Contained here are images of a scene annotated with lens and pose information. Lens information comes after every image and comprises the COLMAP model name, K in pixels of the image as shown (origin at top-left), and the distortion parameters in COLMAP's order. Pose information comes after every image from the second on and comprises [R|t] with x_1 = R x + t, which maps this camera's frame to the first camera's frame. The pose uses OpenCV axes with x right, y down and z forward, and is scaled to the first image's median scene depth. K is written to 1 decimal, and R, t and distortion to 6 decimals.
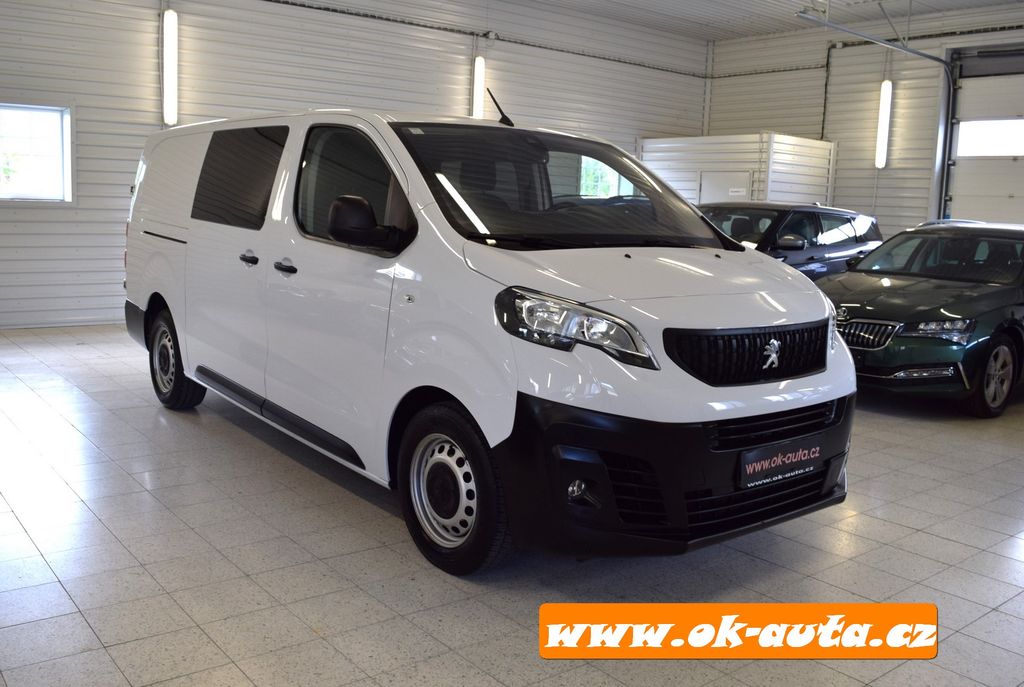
lens RADIAL K [[951.0, 0, 512.0], [0, 951.0, 343.5], [0, 0, 1]] dist [-0.106226, 0.033093]
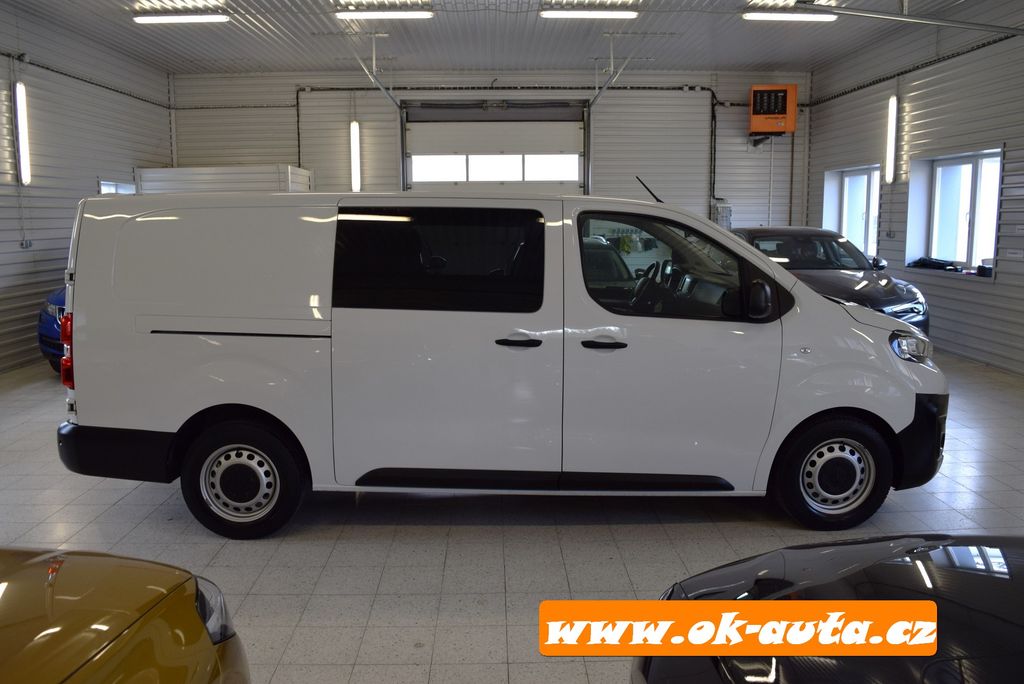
lens RADIAL K [[812.5, 0, 512.0], [0, 812.5, 342.0], [0, 0, 1]] dist [-0.082746, -0.001011]
pose [[0.579992, -0.165078, 0.797721, -0.964790], [0.138613, 0.984971, 0.103047, -0.179356], [-0.802743, 0.050808, 0.594157, 0.491862]]
